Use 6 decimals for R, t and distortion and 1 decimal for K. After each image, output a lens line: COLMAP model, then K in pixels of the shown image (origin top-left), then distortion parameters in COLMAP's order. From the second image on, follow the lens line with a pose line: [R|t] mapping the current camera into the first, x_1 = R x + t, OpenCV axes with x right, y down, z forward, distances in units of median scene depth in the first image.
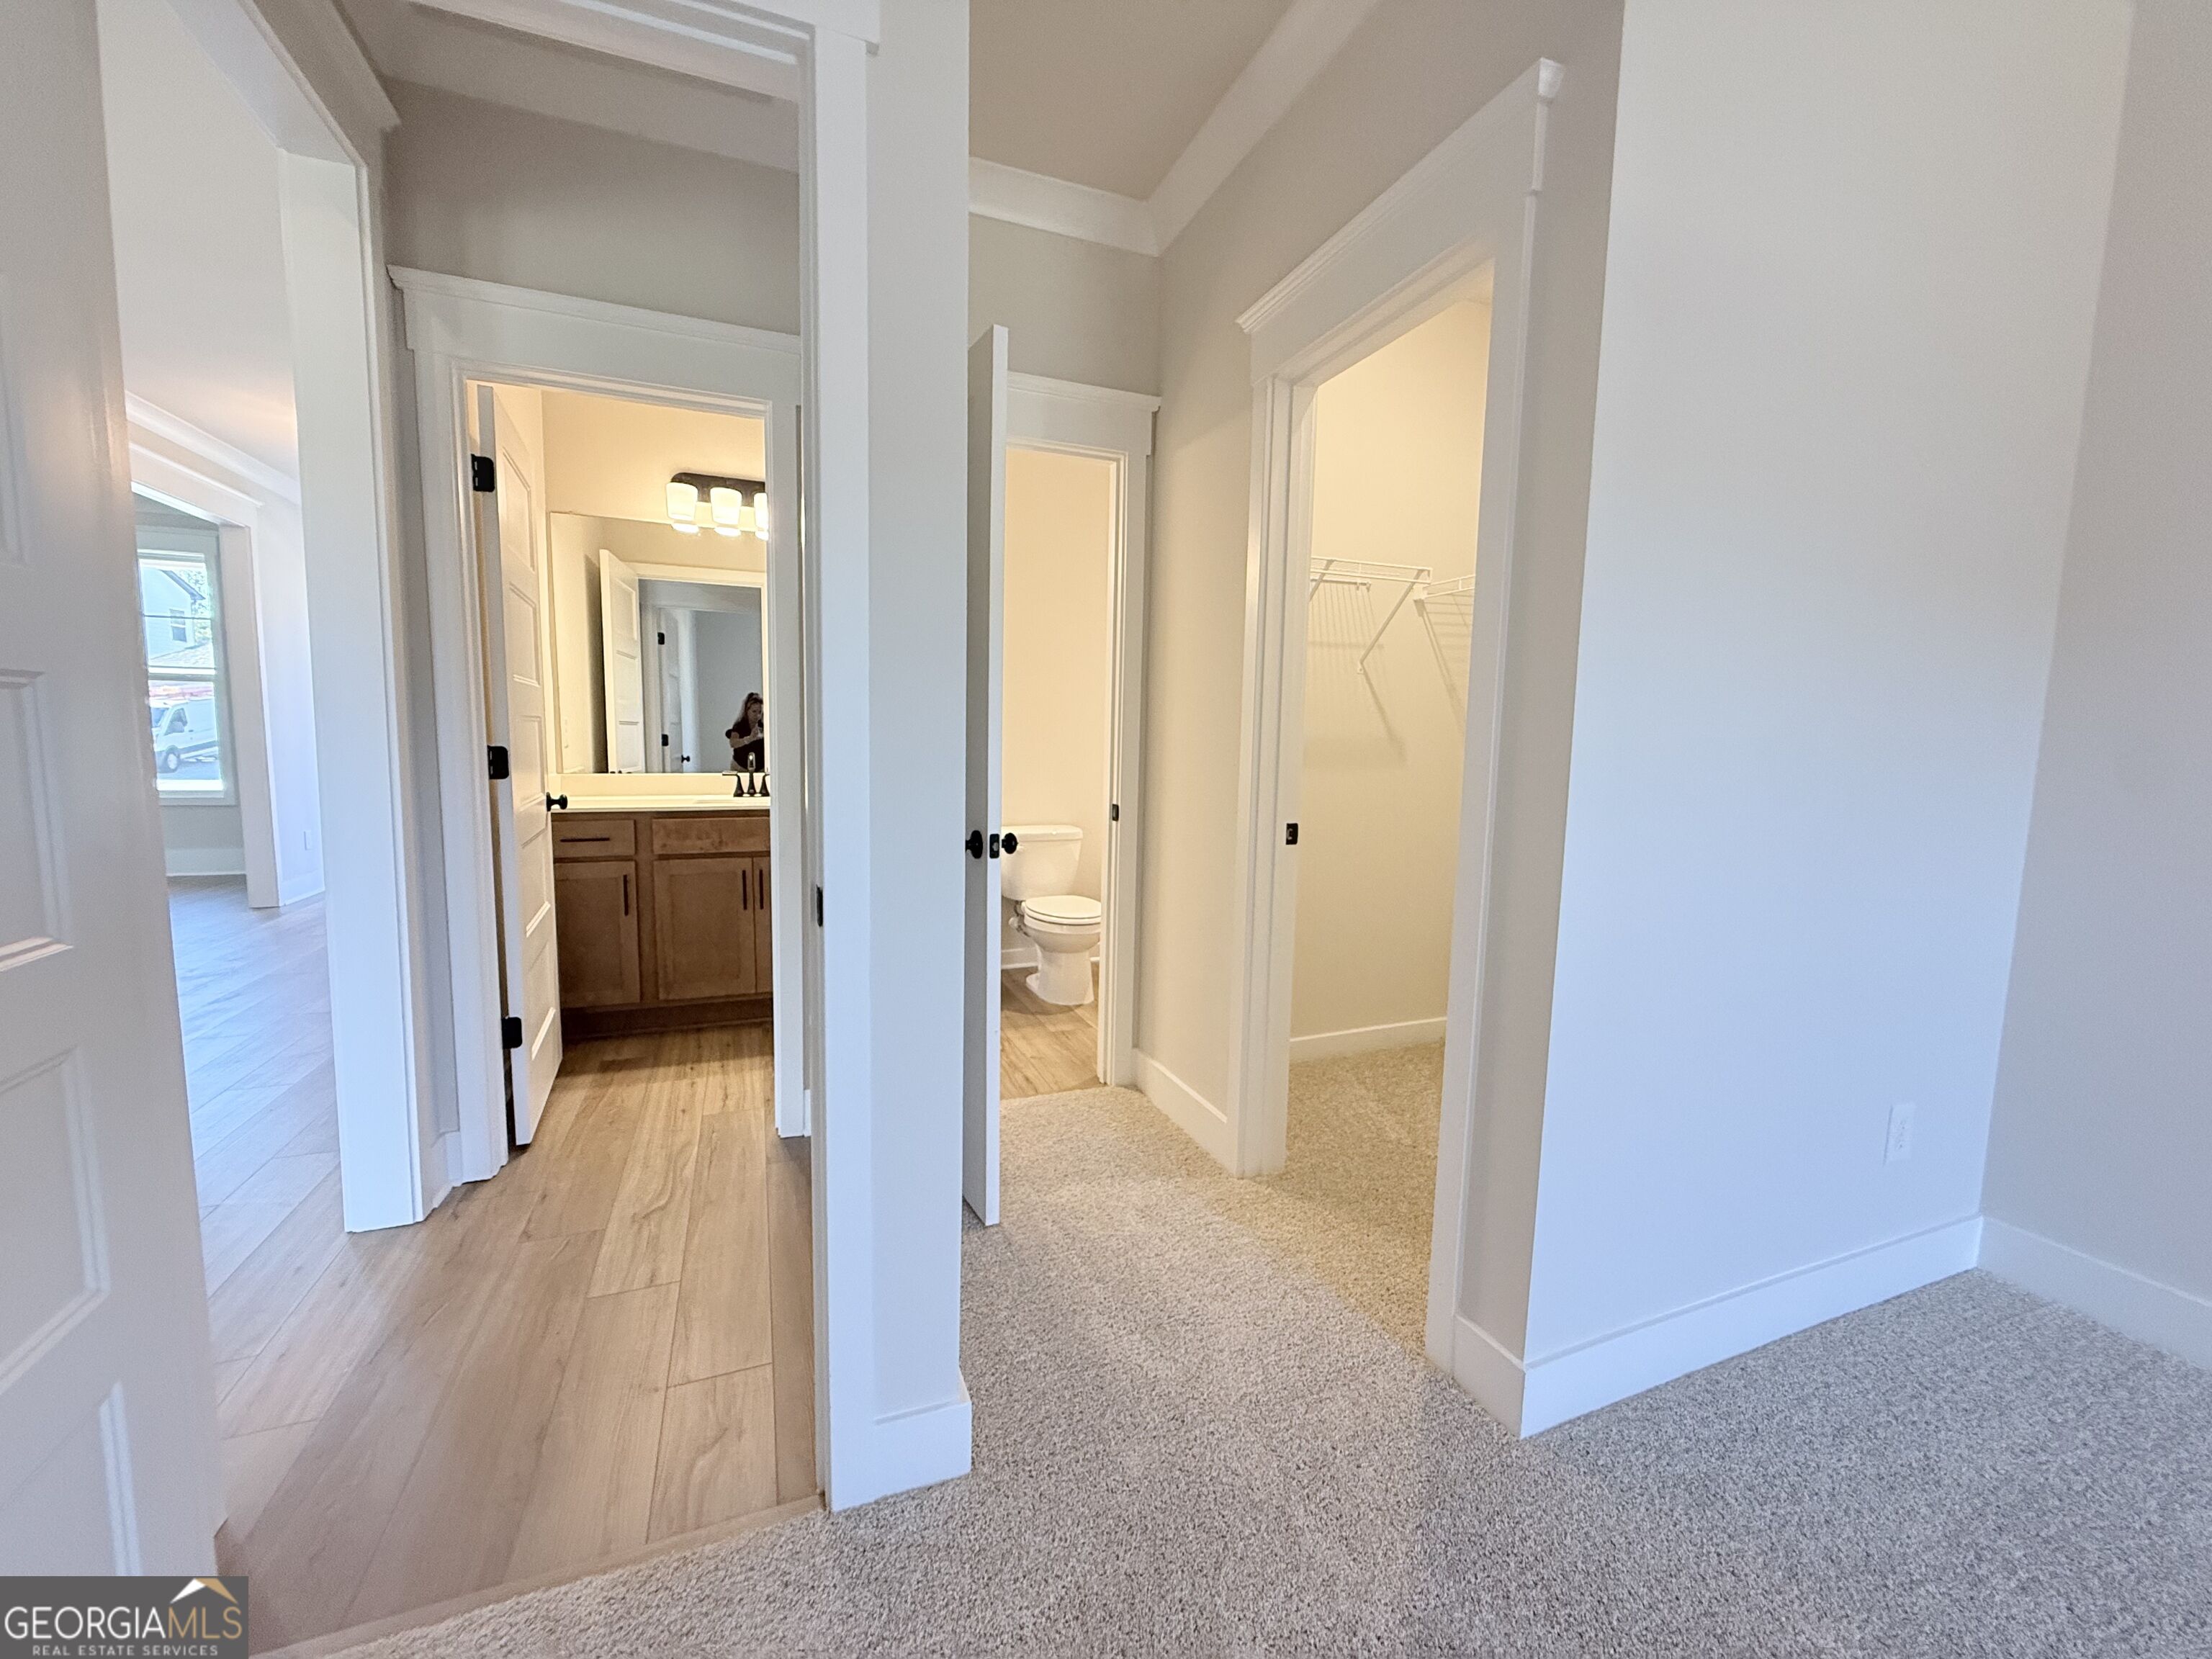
lens RADIAL K [[879.1, 0, 1101.7], [0, 879.1, 837.2], [0, 0, 1]] dist [-0.000693, -0.000069]
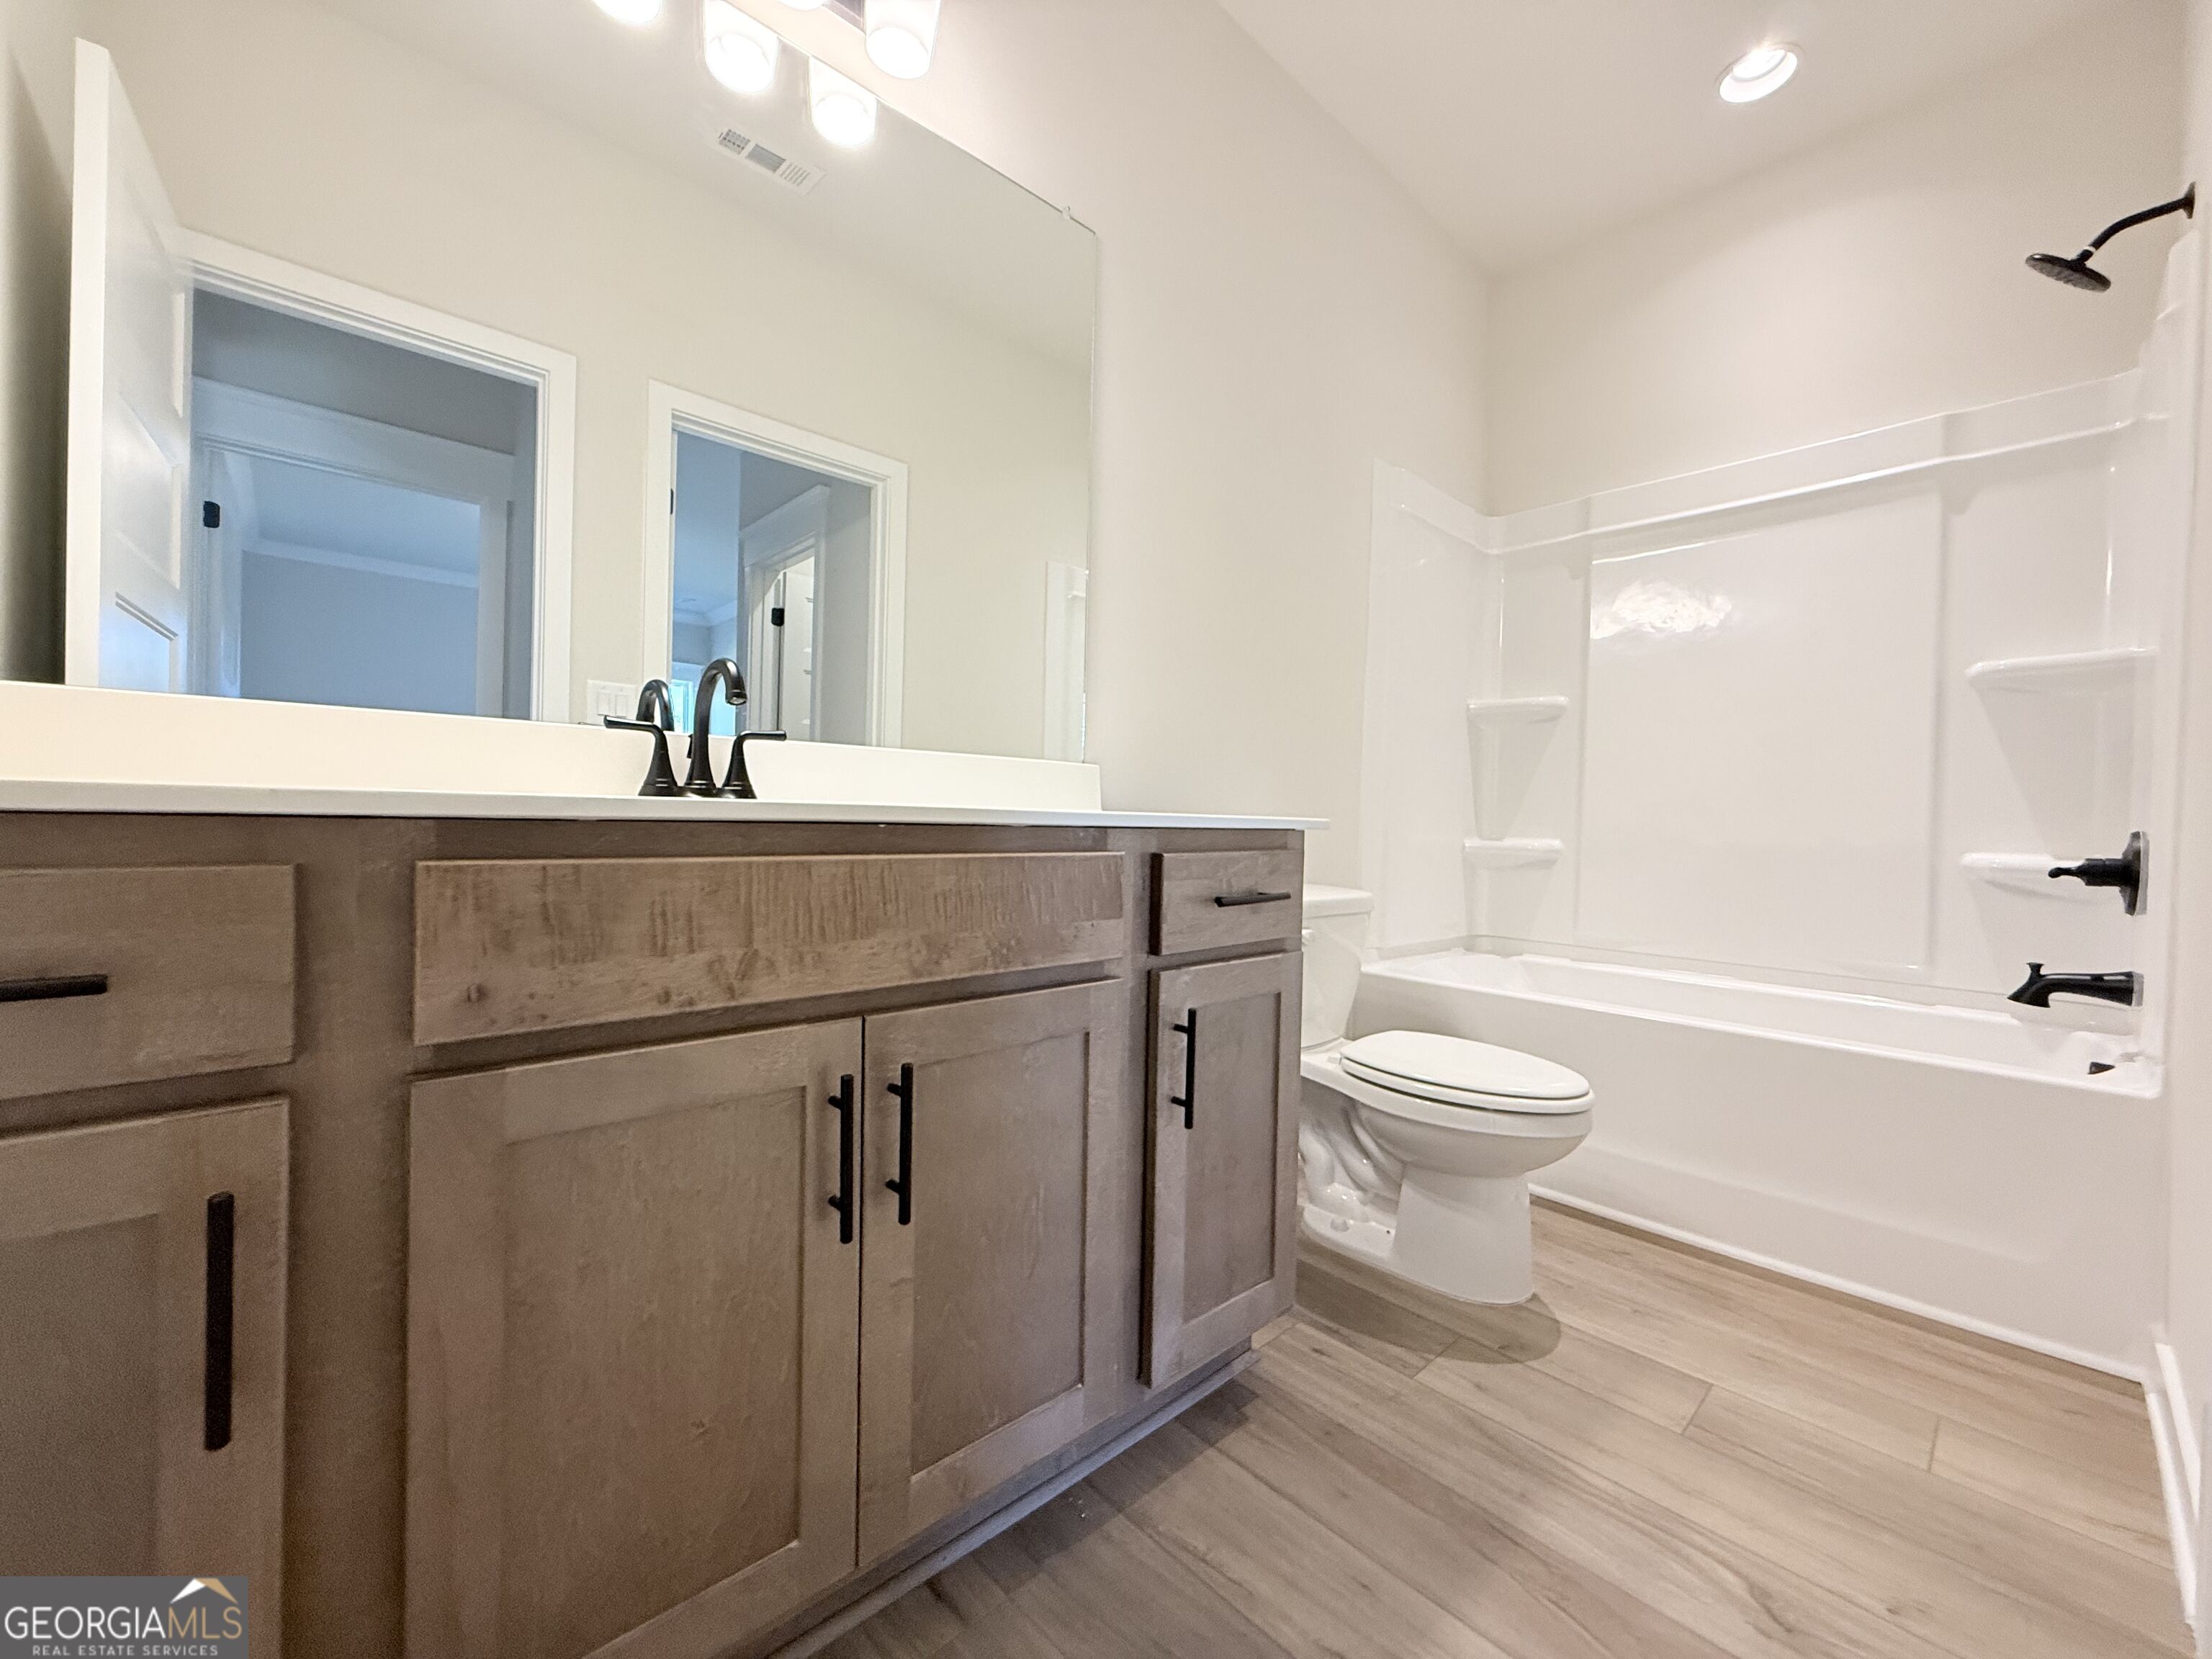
lens RADIAL K [[879.1, 0, 1100.6], [0, 879.1, 840.2], [0, 0, 1]] dist [-0.000693, -0.000069]
pose [[0.933356, 0.002283, 0.358944, -0.430575], [0.023669, 0.997412, -0.067889, -0.008036], [-0.358170, 0.071861, 0.930887, 0.753246]]
